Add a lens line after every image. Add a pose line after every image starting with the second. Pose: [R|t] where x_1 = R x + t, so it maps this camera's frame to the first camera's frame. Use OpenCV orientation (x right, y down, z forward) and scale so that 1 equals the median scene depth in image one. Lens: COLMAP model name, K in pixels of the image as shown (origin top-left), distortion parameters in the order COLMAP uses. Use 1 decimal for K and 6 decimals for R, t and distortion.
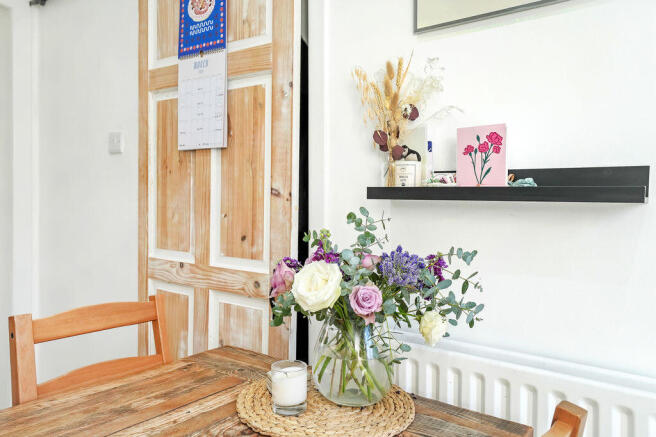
lens RADIAL K [[500.1, 0, 328.0], [0, 500.1, 218.5], [0, 0, 1]] dist [0.104772, -0.001031]
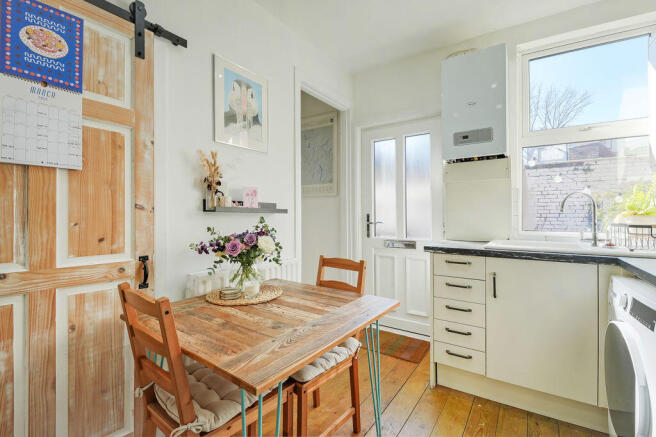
lens RADIAL K [[283.1, 0, 328.0], [0, 283.1, 218.5], [0, 0, 1]] dist [-0.000974, -0.000474]
pose [[0.021253, -0.028949, 0.999355, -0.910336], [0.023424, 0.999321, 0.028450, -0.025842], [-0.999500, 0.022804, 0.021917, 0.370659]]
